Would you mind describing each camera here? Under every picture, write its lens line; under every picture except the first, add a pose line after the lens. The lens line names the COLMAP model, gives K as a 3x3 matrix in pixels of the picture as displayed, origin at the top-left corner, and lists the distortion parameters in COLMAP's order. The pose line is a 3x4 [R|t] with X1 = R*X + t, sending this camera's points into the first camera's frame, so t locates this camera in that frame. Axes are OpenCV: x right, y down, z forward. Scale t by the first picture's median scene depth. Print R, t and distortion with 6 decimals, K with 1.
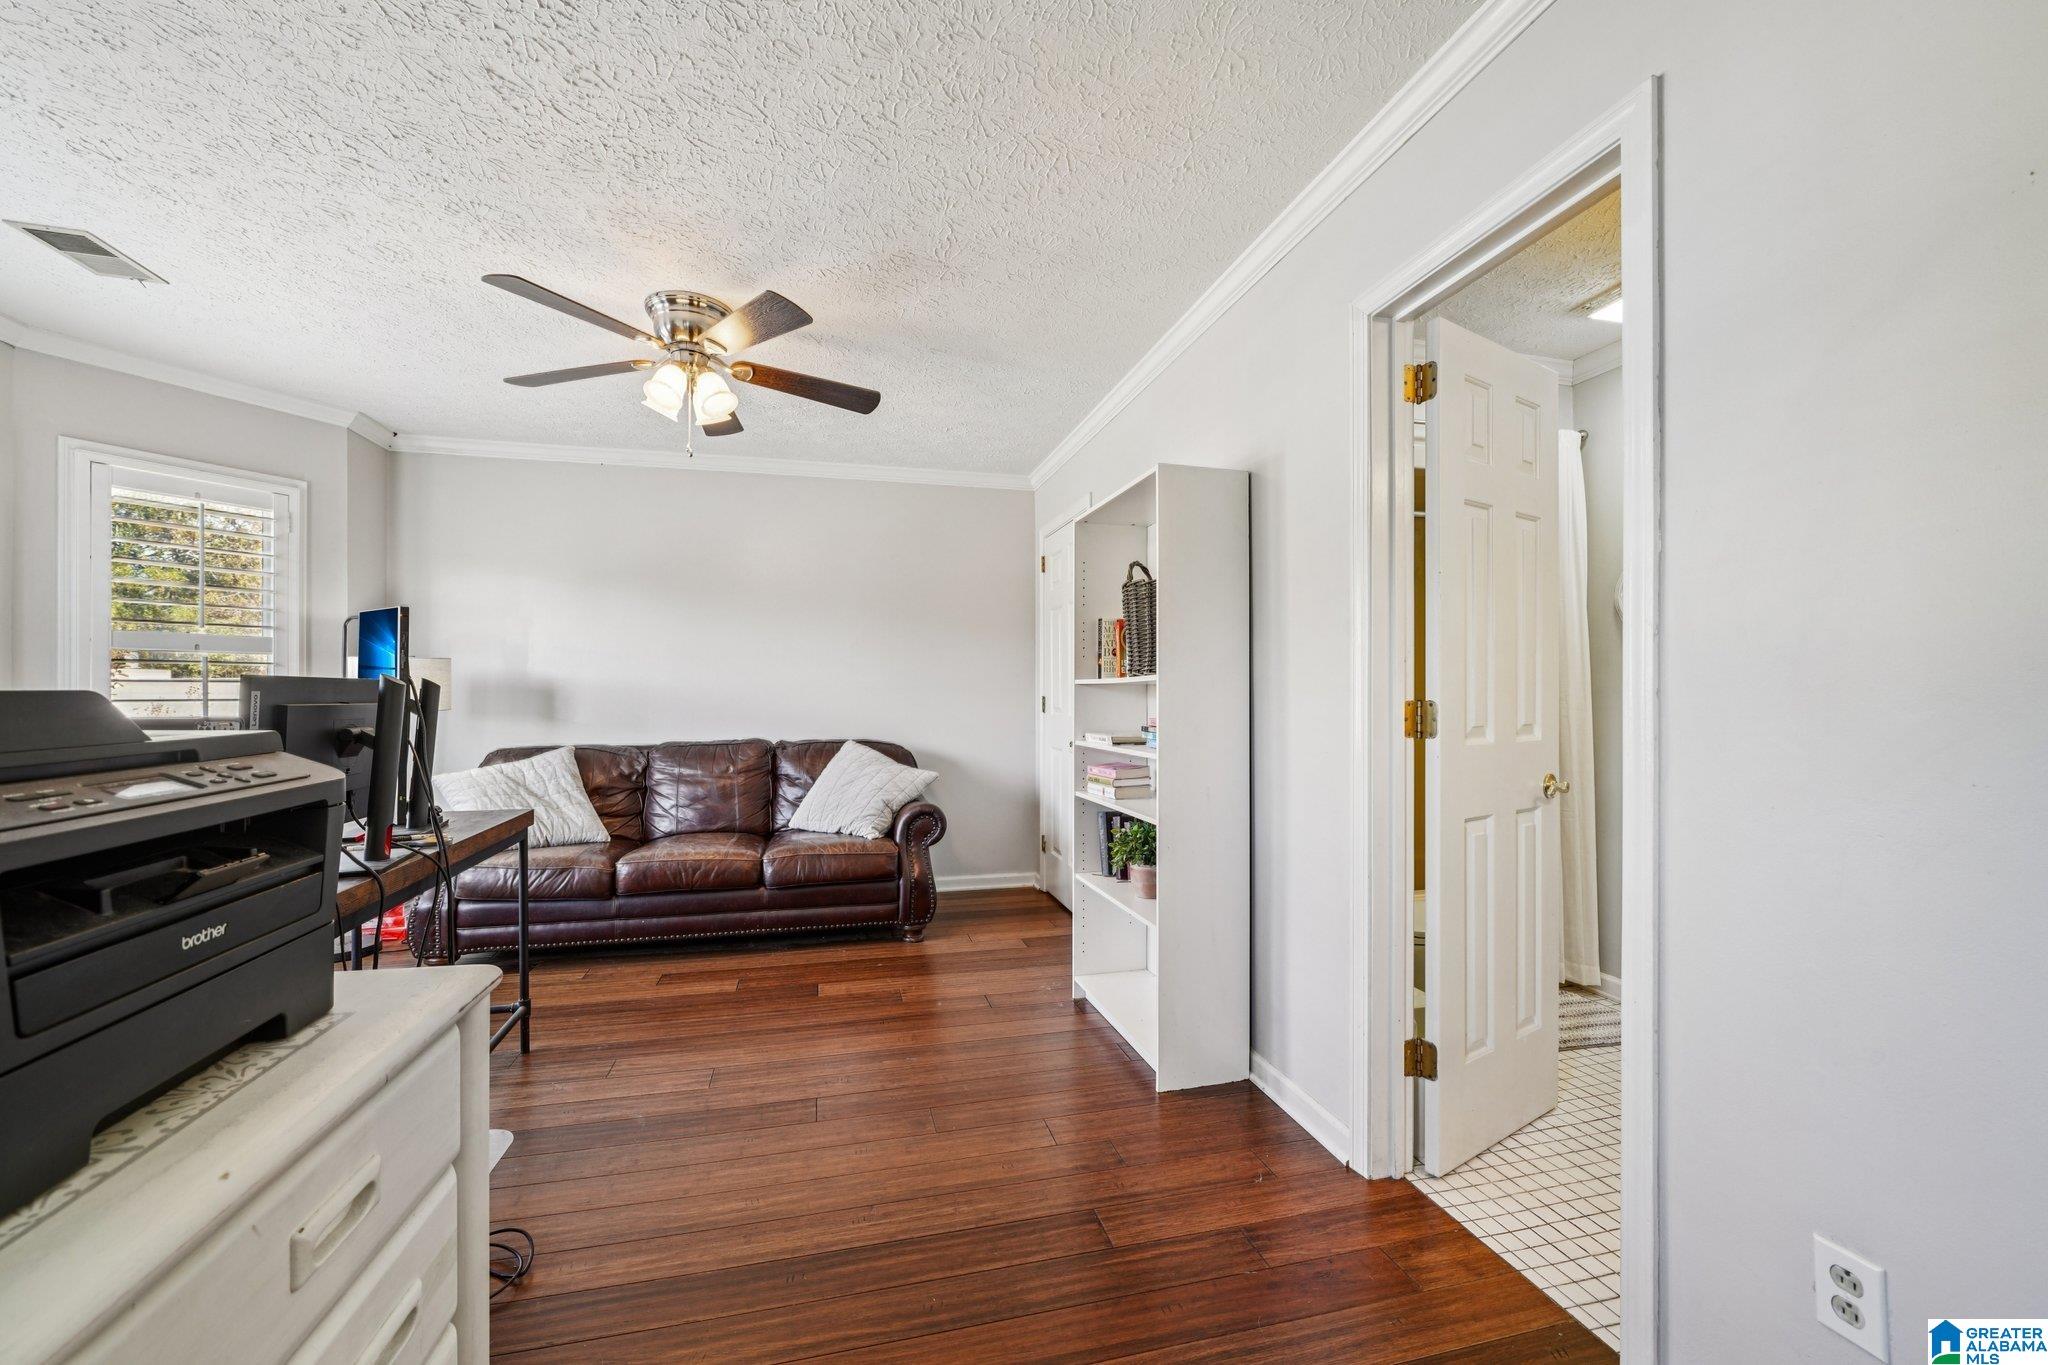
lens RADIAL K [[801.1, 0, 1037.7], [0, 801.1, 685.7], [0, 0, 1]] dist [0.002060, 0.000458]
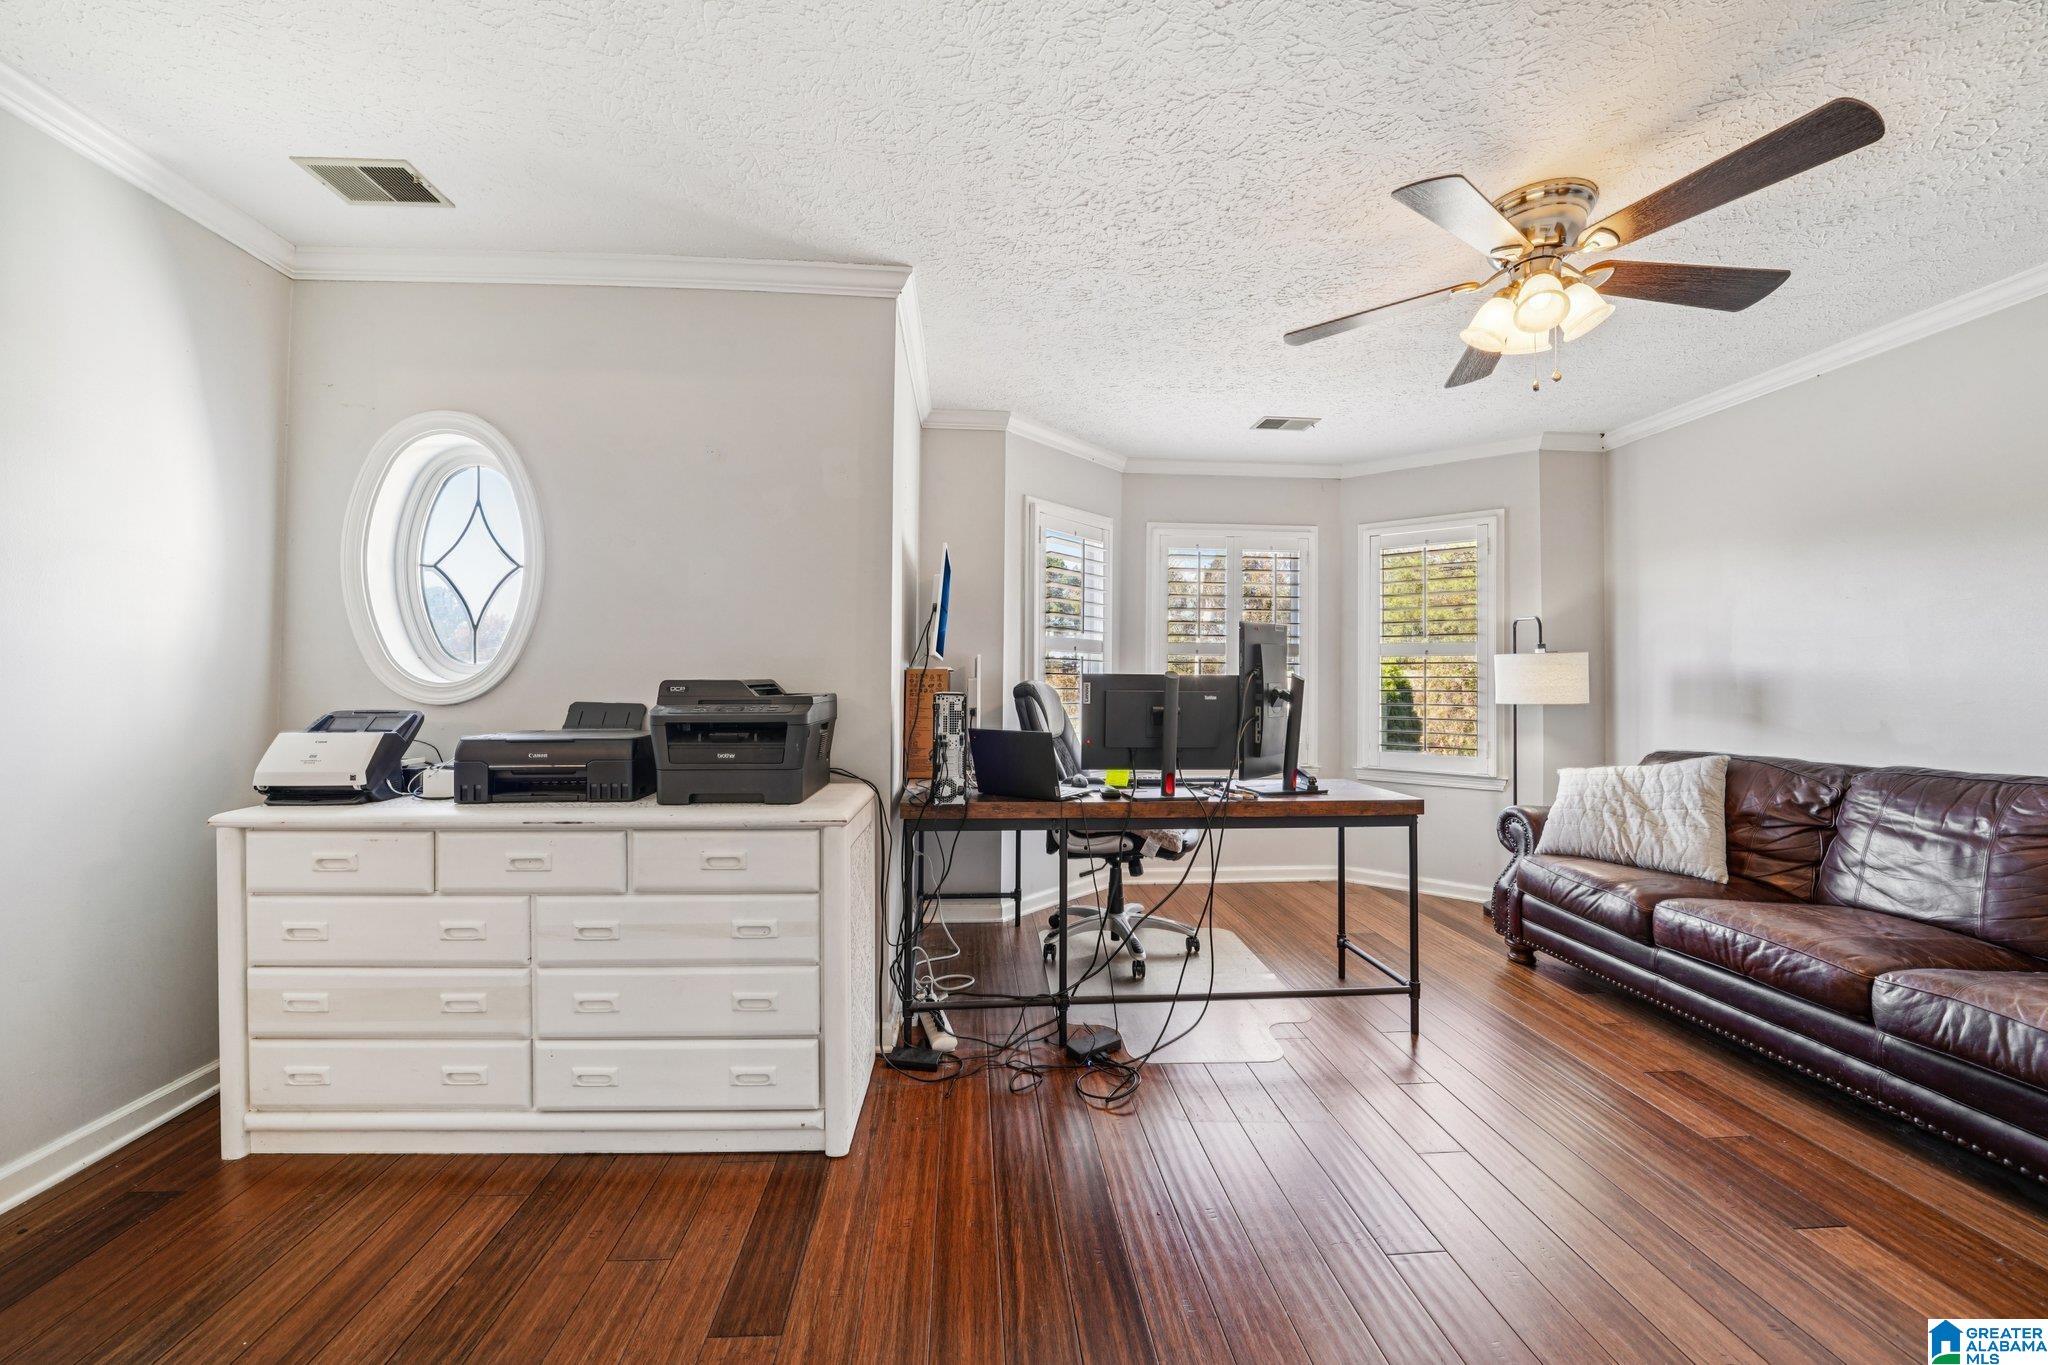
lens RADIAL K [[760.5, 0, 1037.4], [0, 760.5, 688.4], [0, 0, 1]] dist [-0.002217, 0.001507]
pose [[-0.196257, -0.000600, -0.980552, 0.306658], [0.002369, 0.999997, -0.001086, 0.009035], [0.980550, -0.002536, -0.196254, 0.518549]]
